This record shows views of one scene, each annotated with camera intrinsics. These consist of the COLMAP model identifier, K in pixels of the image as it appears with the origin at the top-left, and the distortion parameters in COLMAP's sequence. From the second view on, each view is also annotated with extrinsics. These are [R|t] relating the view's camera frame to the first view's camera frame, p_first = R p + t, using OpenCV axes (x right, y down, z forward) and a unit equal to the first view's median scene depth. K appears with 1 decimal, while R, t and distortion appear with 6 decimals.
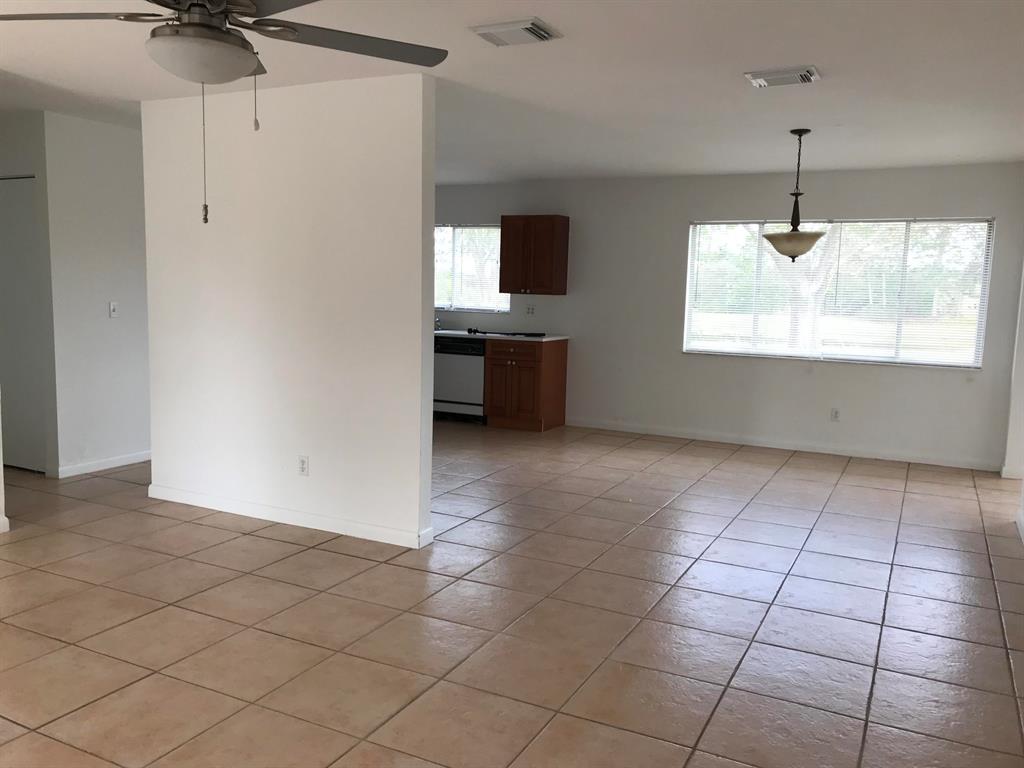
lens RADIAL K [[836.7, 0, 511.8], [0, 836.7, 385.6], [0, 0, 1]] dist [0.013909, 0.002006]
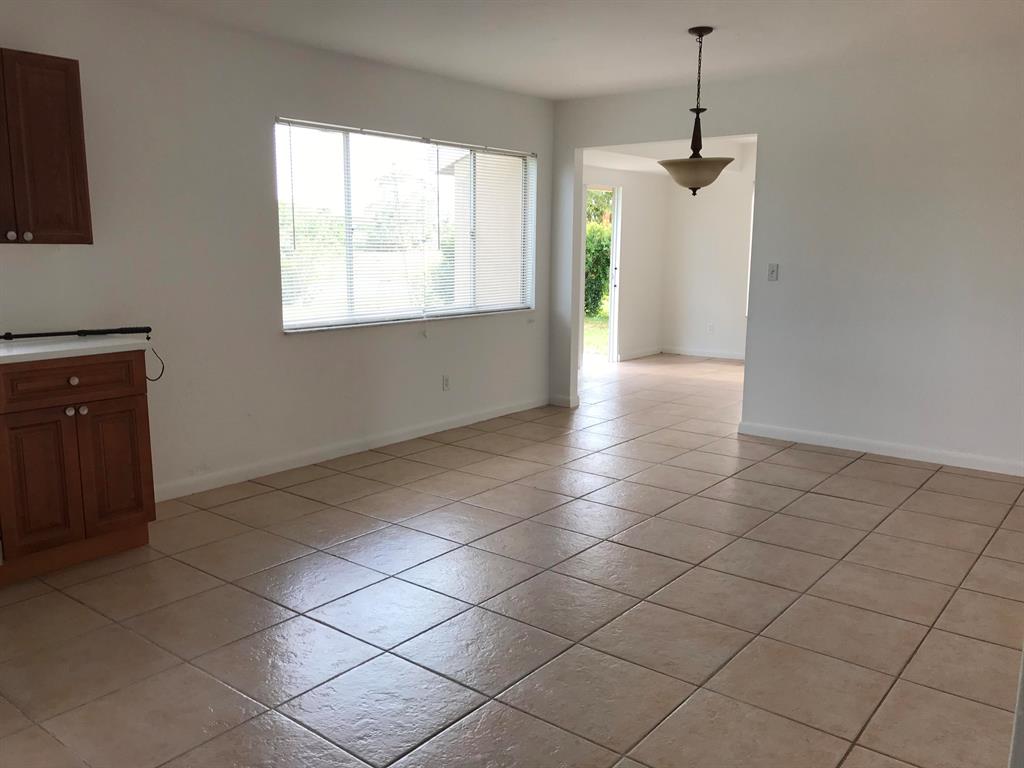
lens RADIAL K [[836.7, 0, 512.2], [0, 836.7, 383.4], [0, 0, 1]] dist [0.013909, 0.002006]
pose [[0.197461, -0.183305, 0.963020, -0.508469], [0.115156, 0.979898, 0.162906, -0.119360], [-0.973524, 0.078730, 0.214600, 0.996153]]
